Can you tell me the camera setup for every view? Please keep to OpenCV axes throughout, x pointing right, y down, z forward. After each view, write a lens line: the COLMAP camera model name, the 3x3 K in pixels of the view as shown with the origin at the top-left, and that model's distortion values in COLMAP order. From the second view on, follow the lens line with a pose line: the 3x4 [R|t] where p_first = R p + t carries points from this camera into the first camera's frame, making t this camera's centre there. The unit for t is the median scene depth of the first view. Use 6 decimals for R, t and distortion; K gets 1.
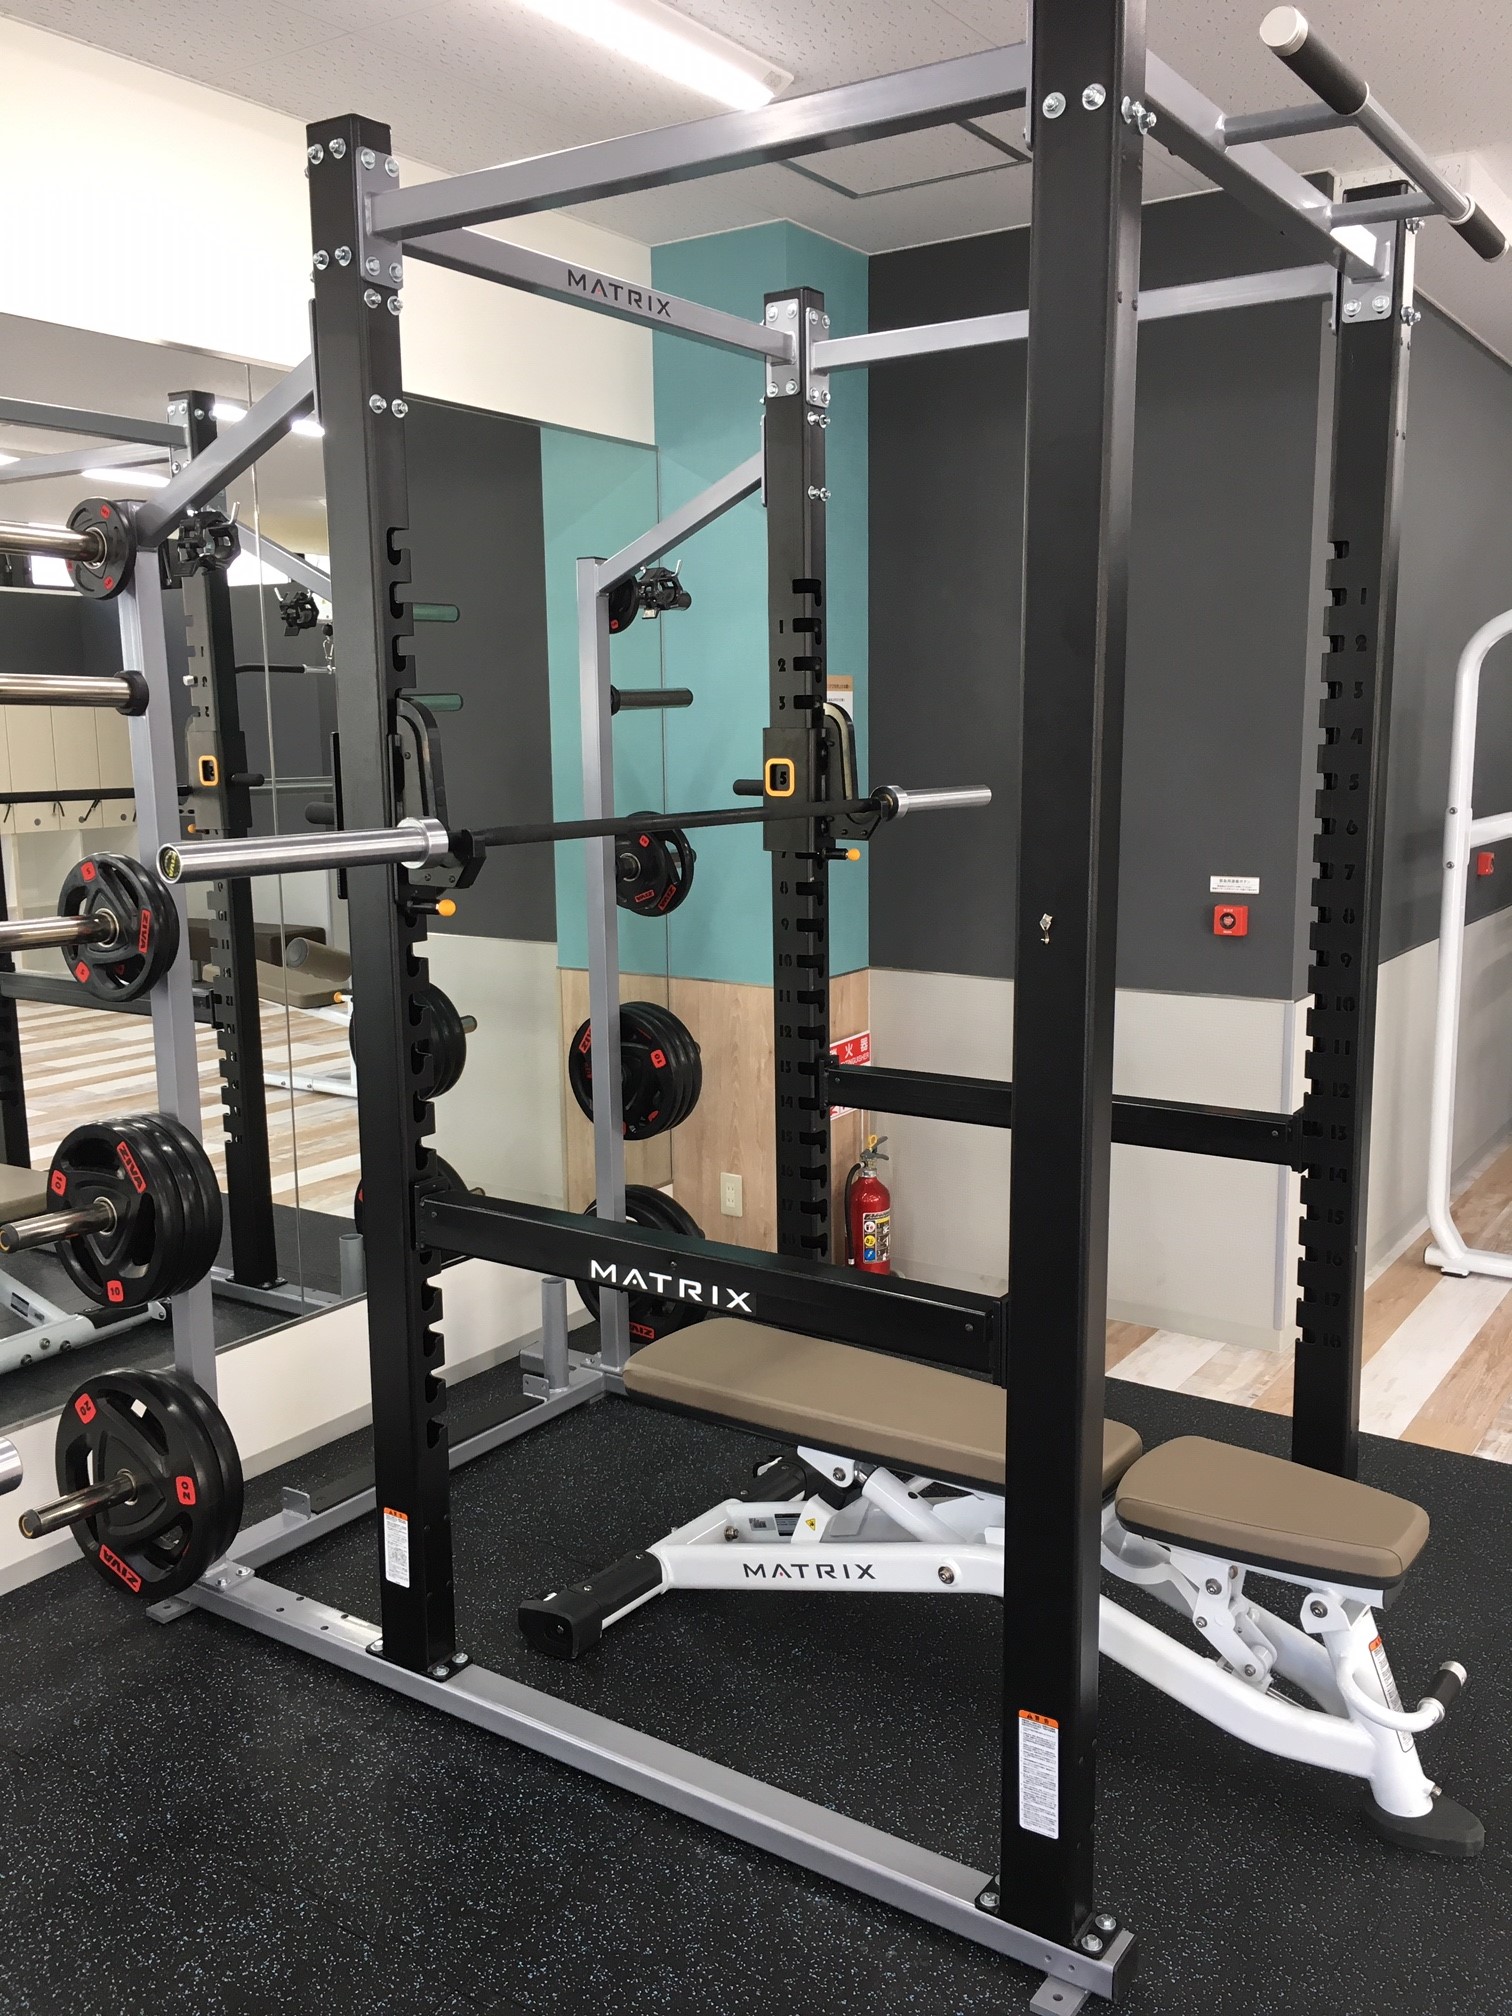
lens RADIAL K [[1728.0, 0, 756.0], [0, 1728.0, 1008.0], [0, 0, 1]] dist [0.076984, -0.093963]
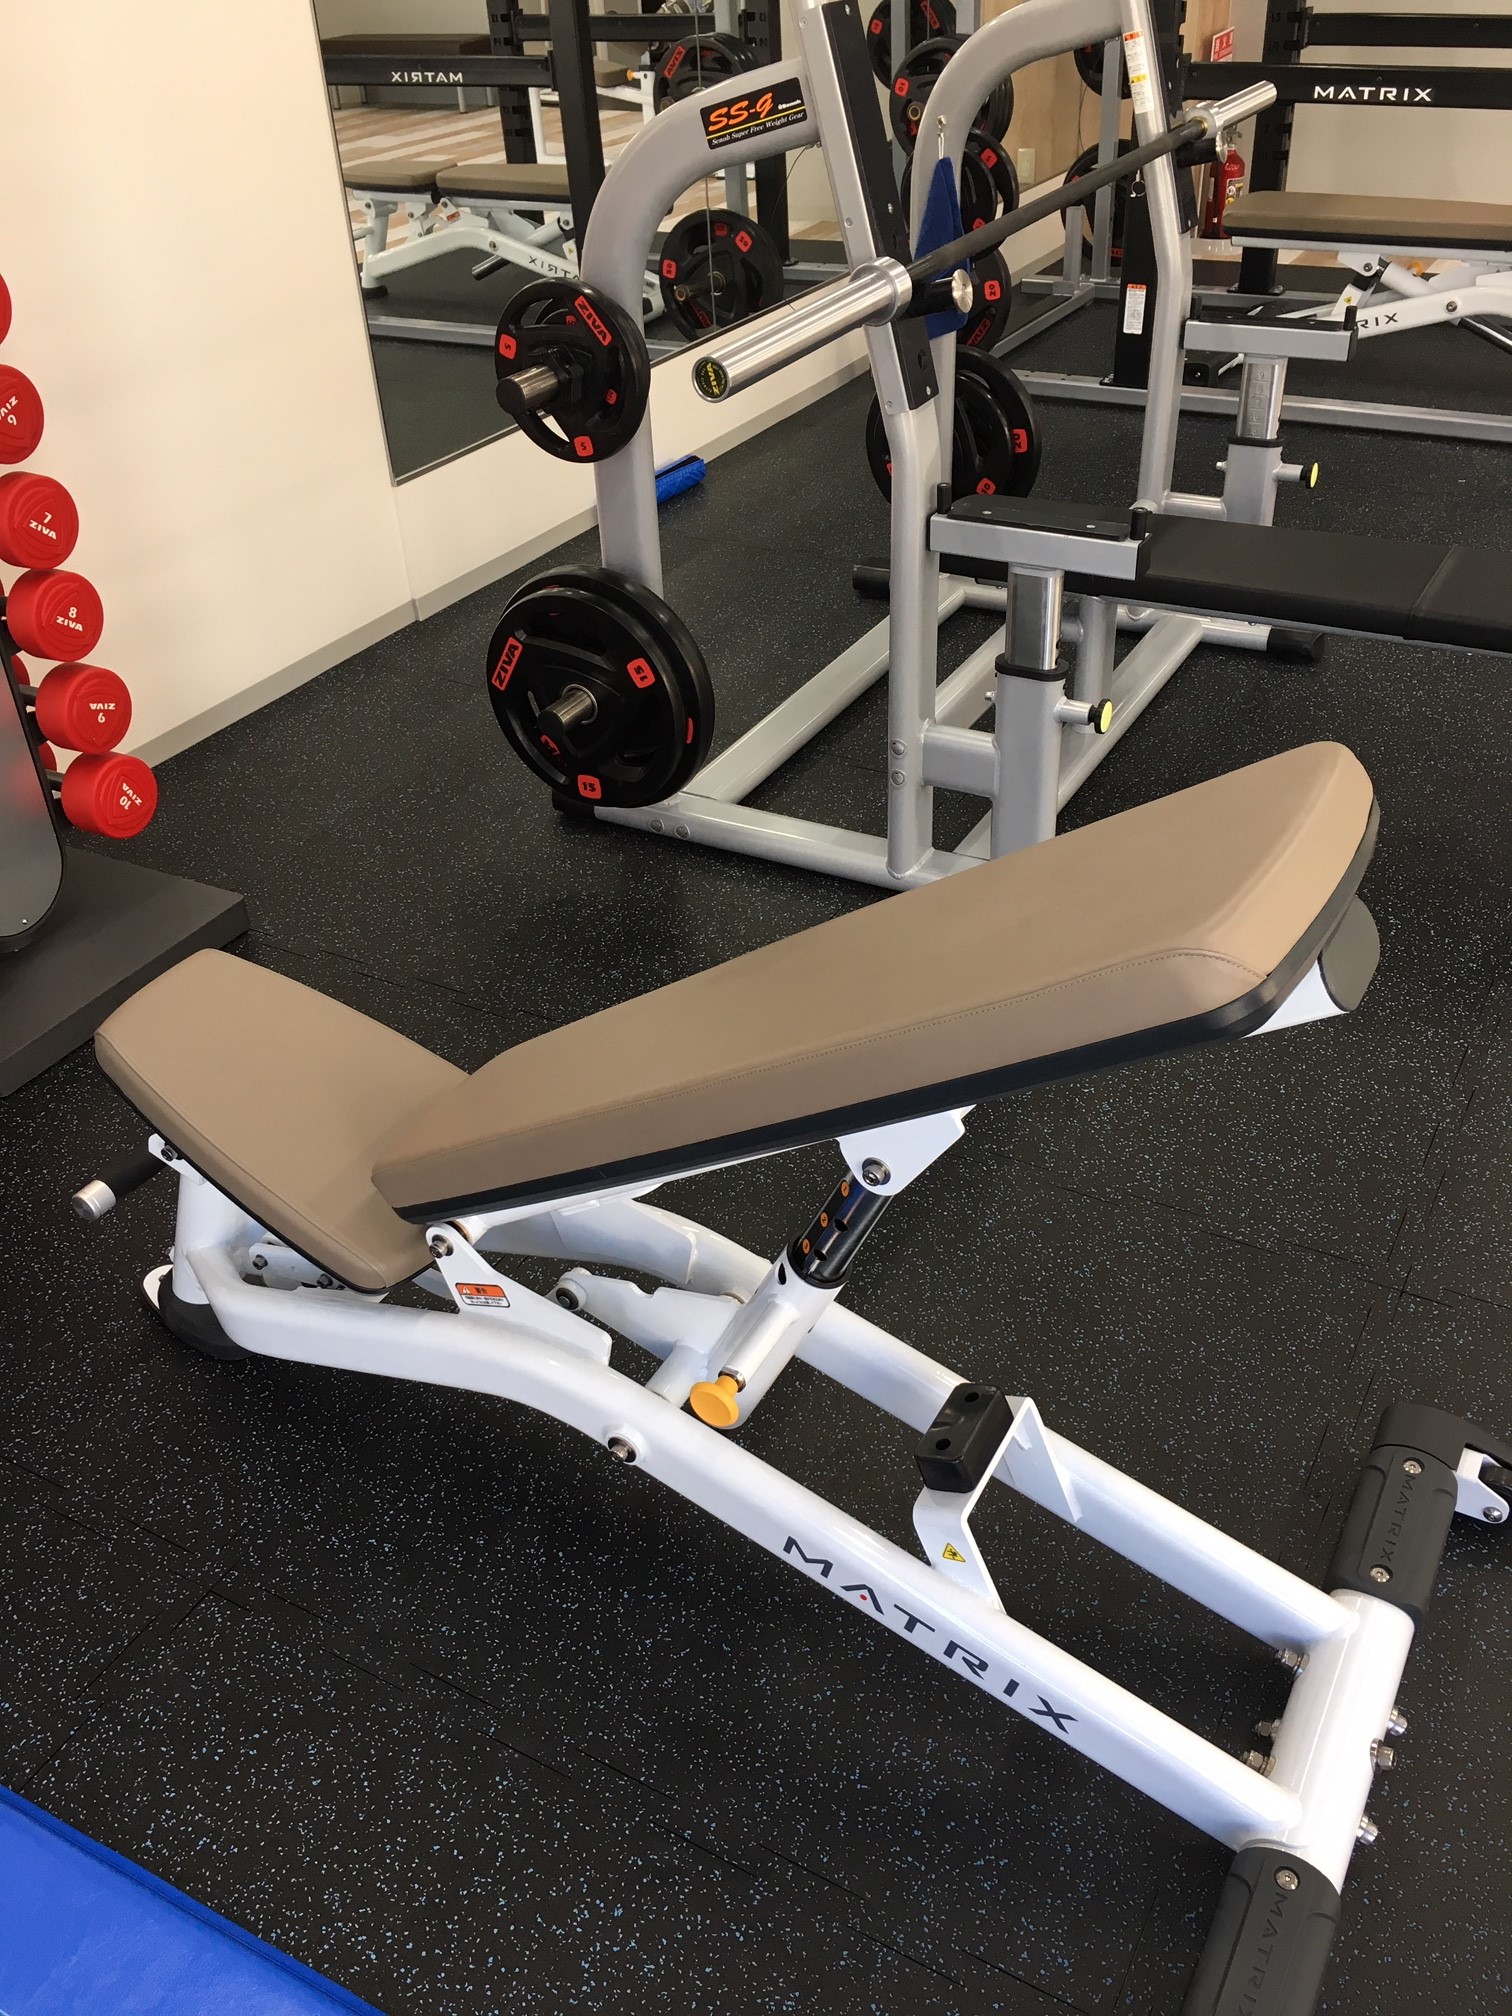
lens RADIAL K [[1728.0, 0, 756.0], [0, 1728.0, 1008.0], [0, 0, 1]] dist [0.076984, -0.093963]
pose [[0.994827, -0.078429, 0.064563, -0.714888], [0.044940, 0.909764, 0.412686, 0.202438], [-0.091104, -0.407650, 0.908582, -0.766011]]
